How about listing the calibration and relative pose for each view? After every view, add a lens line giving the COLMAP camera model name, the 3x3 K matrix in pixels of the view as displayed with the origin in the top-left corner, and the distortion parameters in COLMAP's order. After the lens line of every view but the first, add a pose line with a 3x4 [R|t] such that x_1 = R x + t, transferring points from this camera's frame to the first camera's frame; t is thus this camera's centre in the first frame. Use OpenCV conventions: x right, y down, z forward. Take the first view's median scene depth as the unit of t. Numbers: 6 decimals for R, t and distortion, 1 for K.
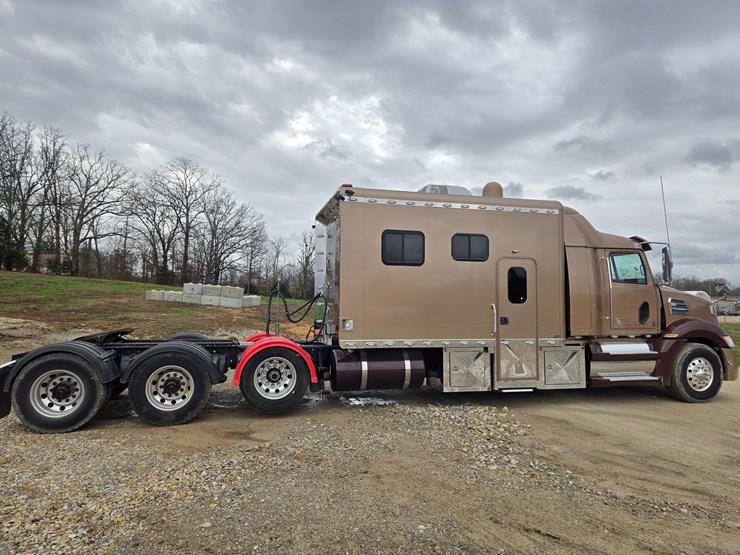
lens RADIAL K [[503.0, 0, 370.5], [0, 503.0, 284.1], [0, 0, 1]] dist [0.093440, -0.068205]
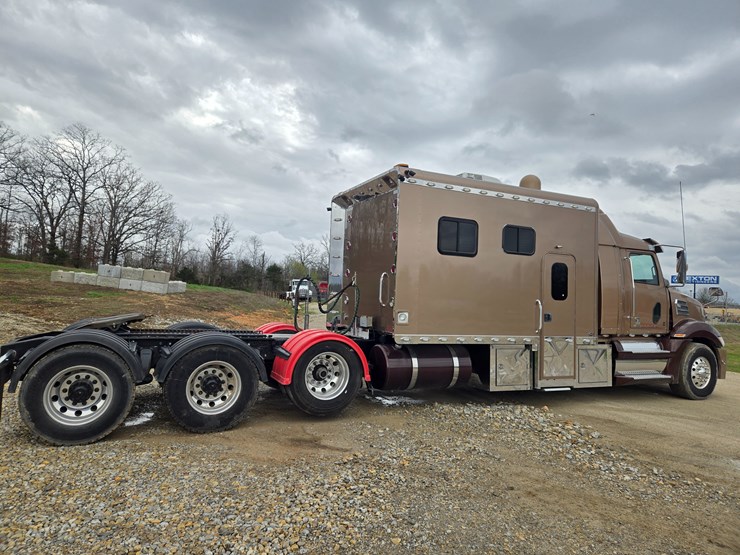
lens RADIAL K [[501.1, 0, 371.6], [0, 501.1, 275.5], [0, 0, 1]] dist [0.091142, -0.061726]
pose [[0.981971, 0.040211, 0.184707, -0.218543], [-0.040169, 0.999185, -0.003968, 0.007715], [-0.184716, -0.003523, 0.982786, 0.092041]]
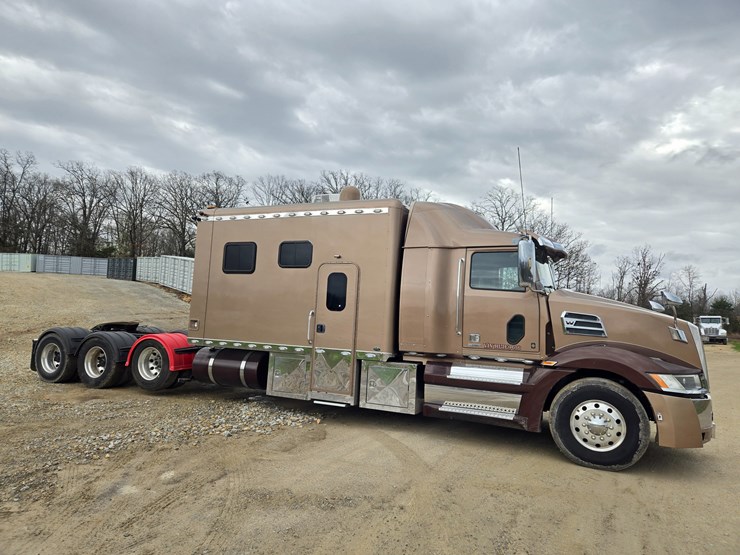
lens RADIAL K [[490.6, 0, 367.2], [0, 490.6, 274.5], [0, 0, 1]] dist [0.090677, -0.055763]
pose [[0.768316, -0.026192, -0.639535, 0.815507], [-0.016325, 0.998036, -0.060486, 0.021321], [0.639863, 0.056913, 0.766379, 0.286910]]
